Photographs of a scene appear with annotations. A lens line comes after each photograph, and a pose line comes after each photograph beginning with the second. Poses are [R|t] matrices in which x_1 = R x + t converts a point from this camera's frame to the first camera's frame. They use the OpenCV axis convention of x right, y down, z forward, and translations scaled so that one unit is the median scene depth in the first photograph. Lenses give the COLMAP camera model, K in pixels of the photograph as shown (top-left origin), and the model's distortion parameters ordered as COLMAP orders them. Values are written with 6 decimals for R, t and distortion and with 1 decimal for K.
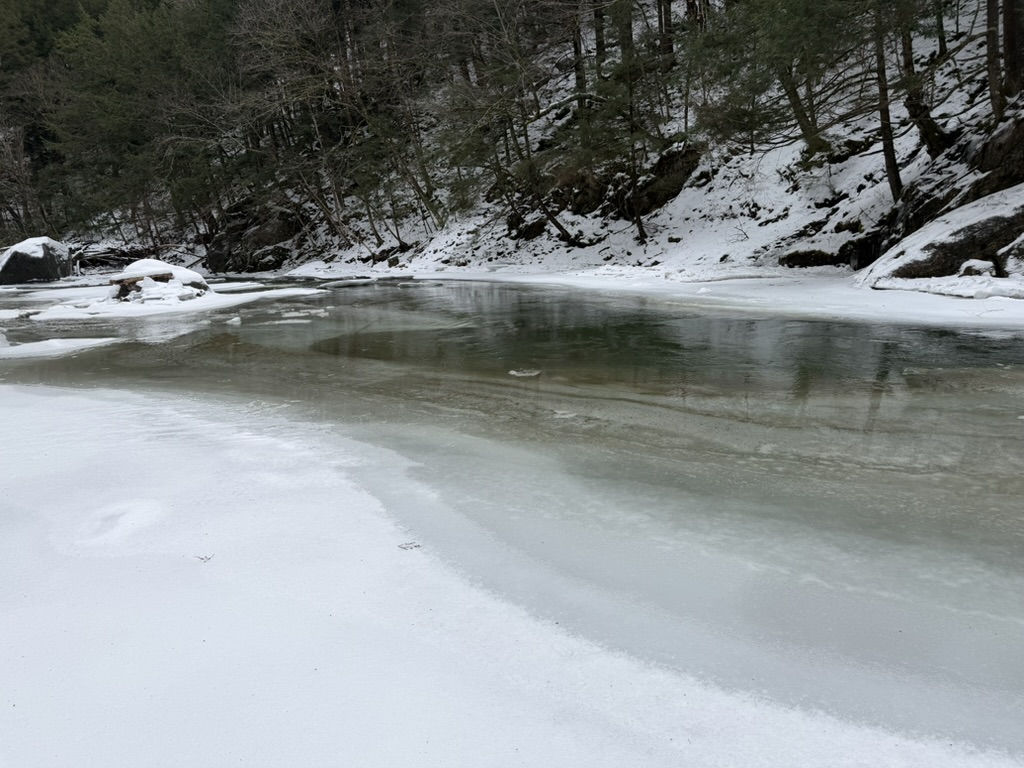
lens RADIAL K [[702.2, 0, 507.6], [0, 702.2, 397.1], [0, 0, 1]] dist [0.072169, -0.104252]
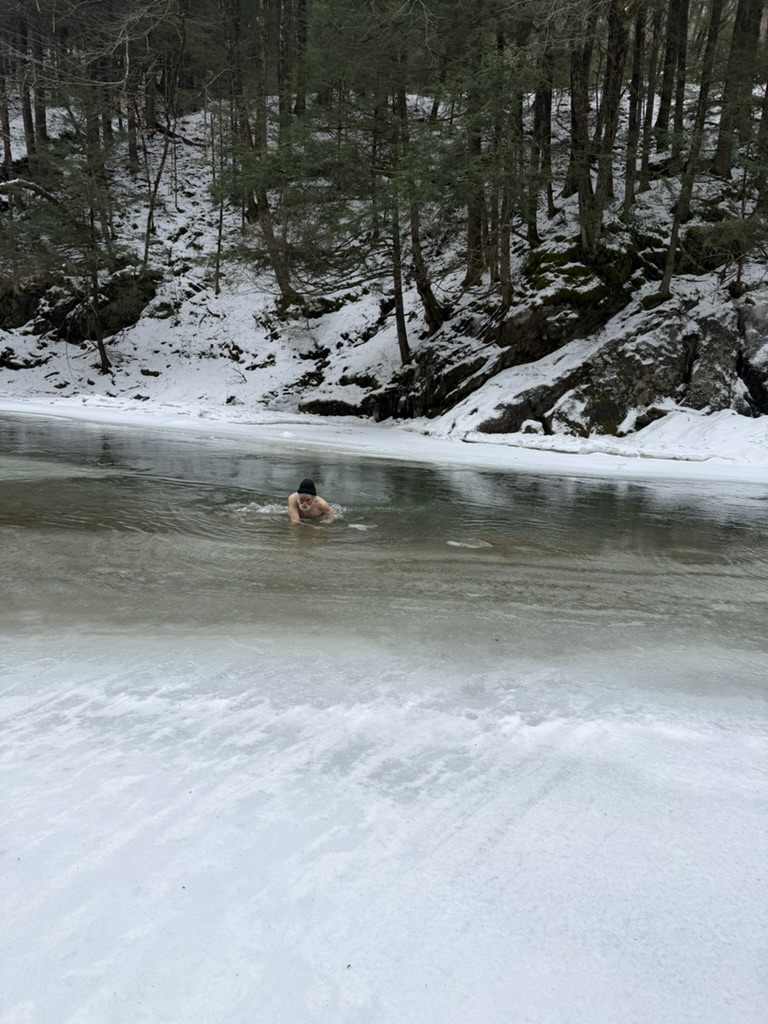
lens RADIAL K [[702.2, 0, 382.8], [0, 702.2, 516.0], [0, 0, 1]] dist [0.072169, -0.104252]
pose [[0.732922, -0.033603, 0.679482, -0.156322], [0.055192, 0.998424, -0.010156, -0.016743], [-0.678070, 0.044946, 0.733622, 0.147648]]
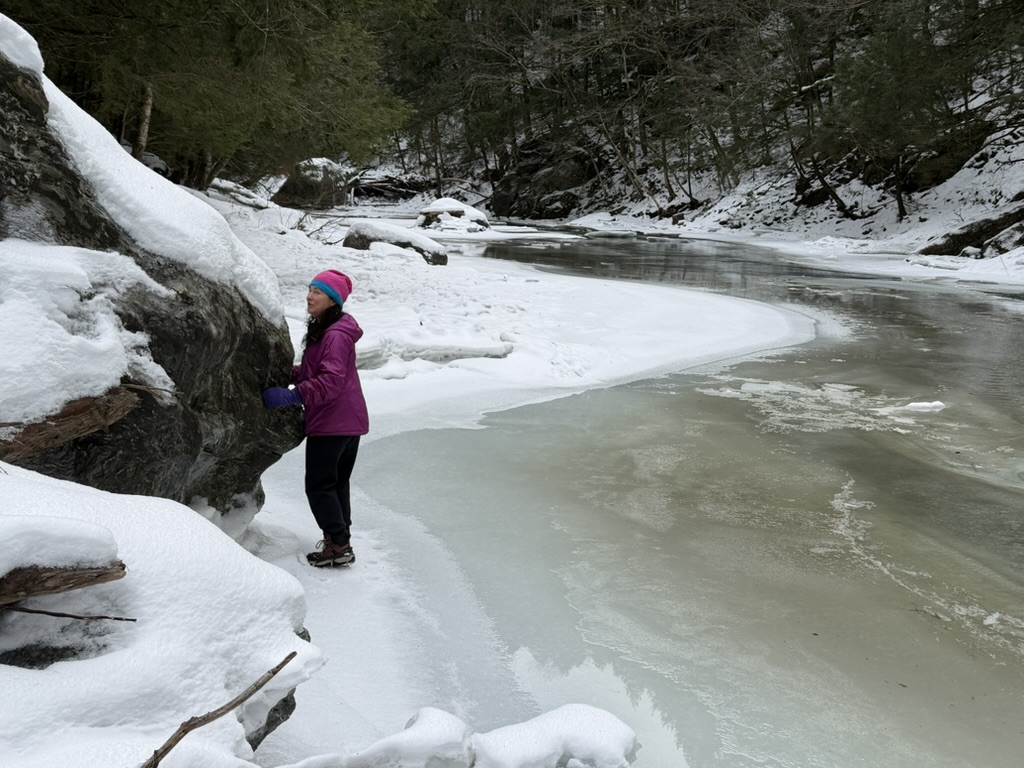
lens RADIAL K [[1307.0, 0, 516.9], [0, 1307.0, 402.3], [0, 0, 1]] dist [0.098831, 0.000000]
pose [[0.926949, 0.138230, -0.348796, 0.374744], [-0.156885, 0.987283, -0.025668, 0.163746], [0.340812, 0.078514, 0.936847, -0.889402]]
